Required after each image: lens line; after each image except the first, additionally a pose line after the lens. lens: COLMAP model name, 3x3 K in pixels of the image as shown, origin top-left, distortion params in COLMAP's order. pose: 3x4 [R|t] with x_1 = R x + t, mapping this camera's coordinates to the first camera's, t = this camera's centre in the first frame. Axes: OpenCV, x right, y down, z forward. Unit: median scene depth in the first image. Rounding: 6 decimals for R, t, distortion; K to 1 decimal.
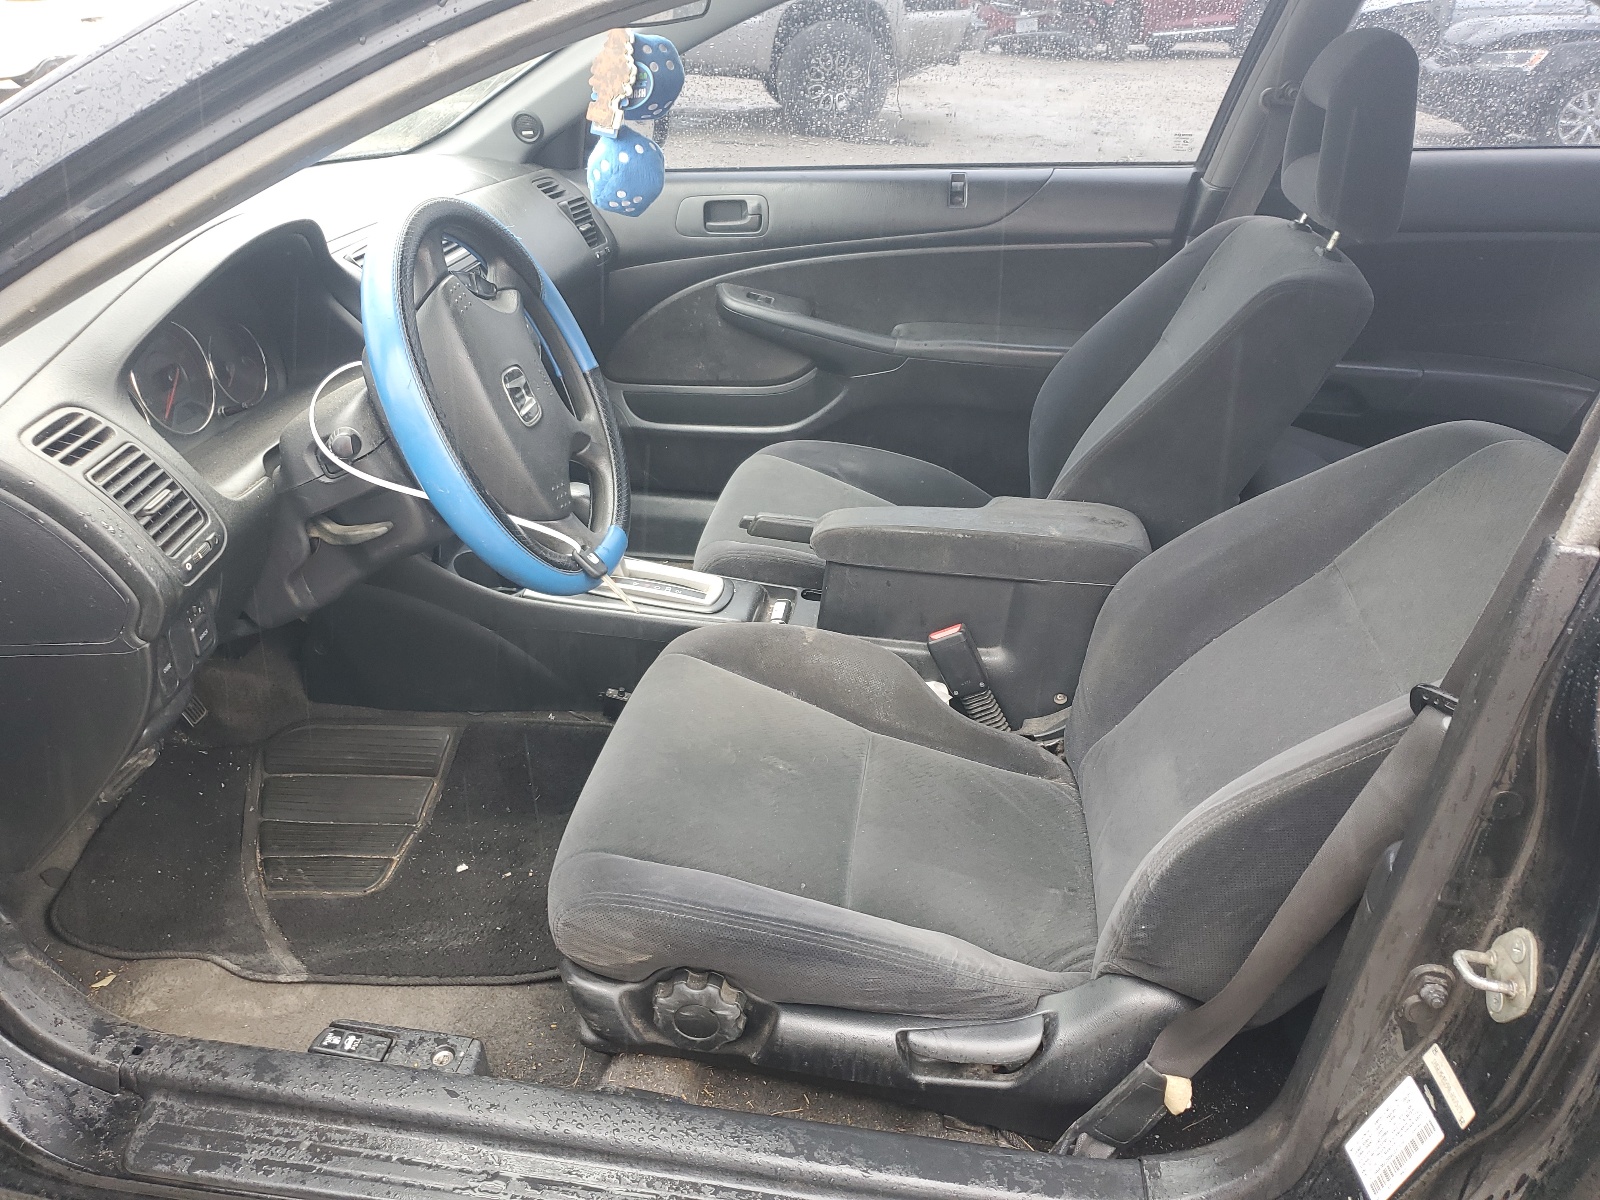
lens RADIAL K [[1383.4, 0, 800.0], [0, 1383.4, 600.0], [0, 0, 1]] dist [0.001725, 0.001612]
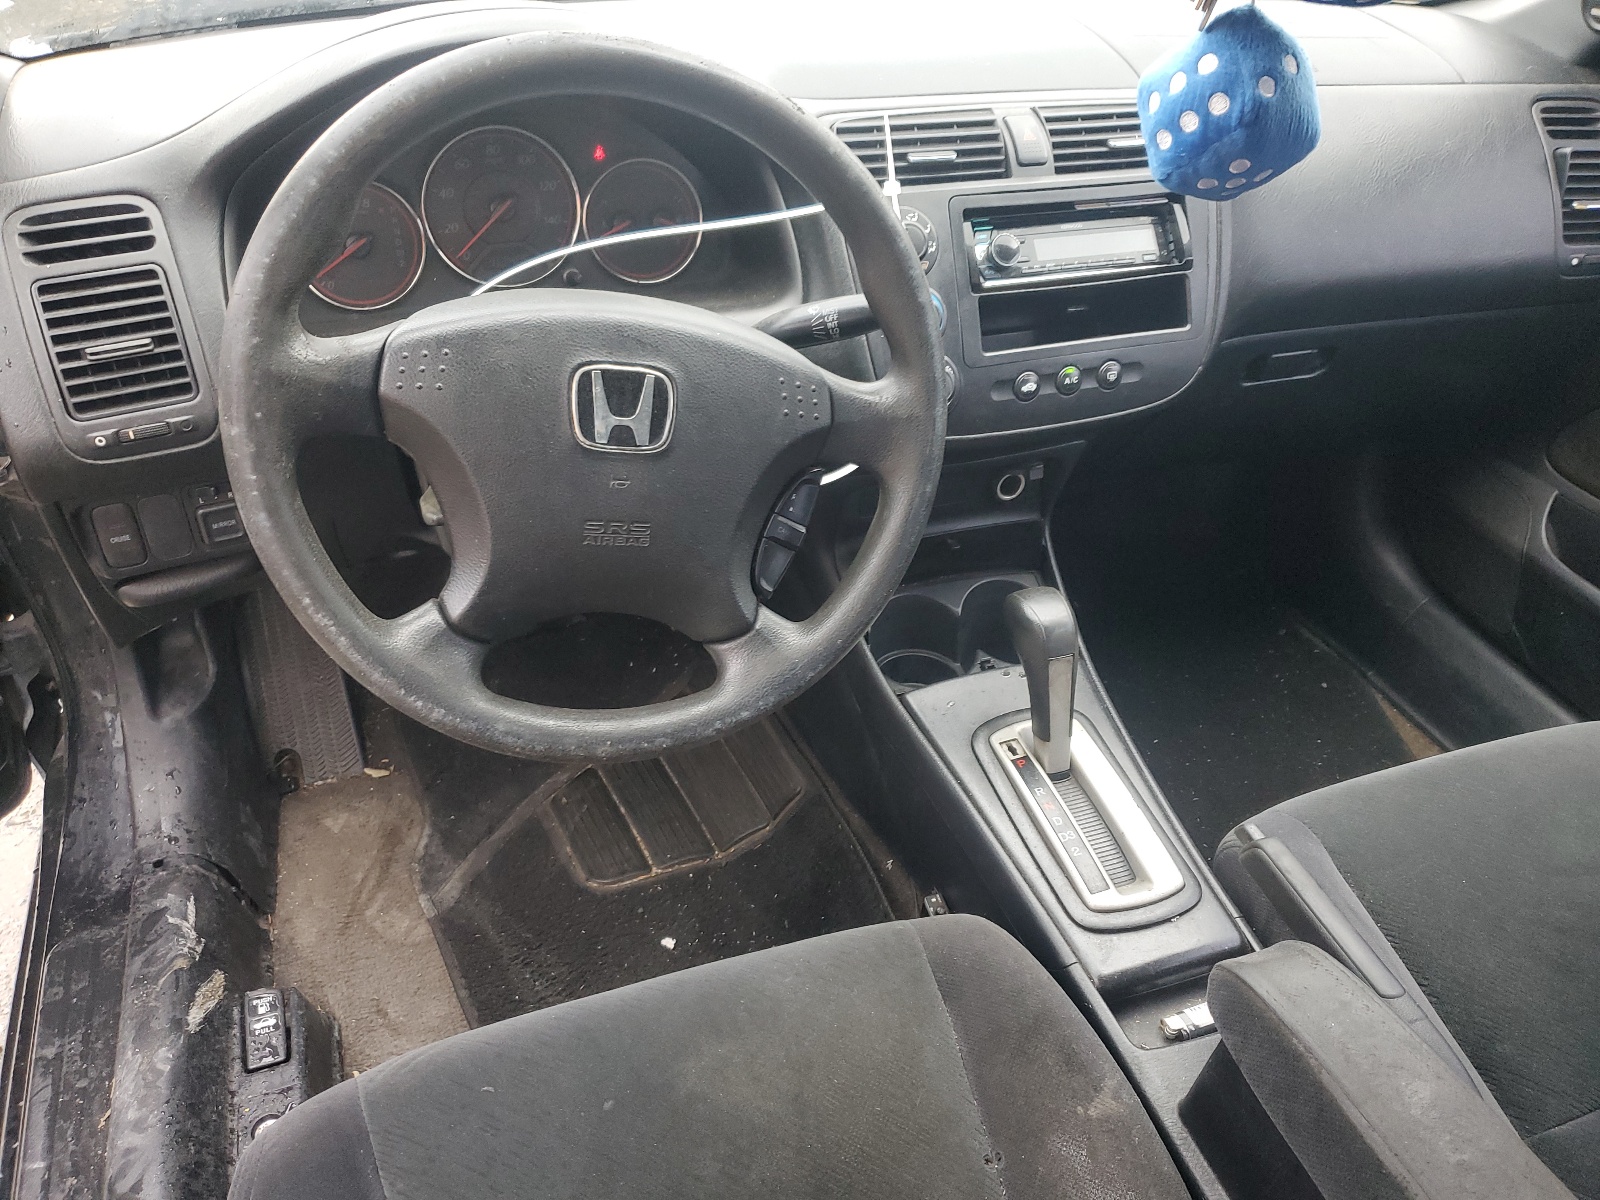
lens RADIAL K [[1383.4, 0, 800.0], [0, 1383.4, 600.0], [0, 0, 1]] dist [0.001725, 0.001612]
pose [[0.458139, 0.541921, -0.704578, 0.313869], [-0.422481, 0.830157, 0.363799, -0.384223], [0.782061, 0.131000, 0.609278, 0.827112]]
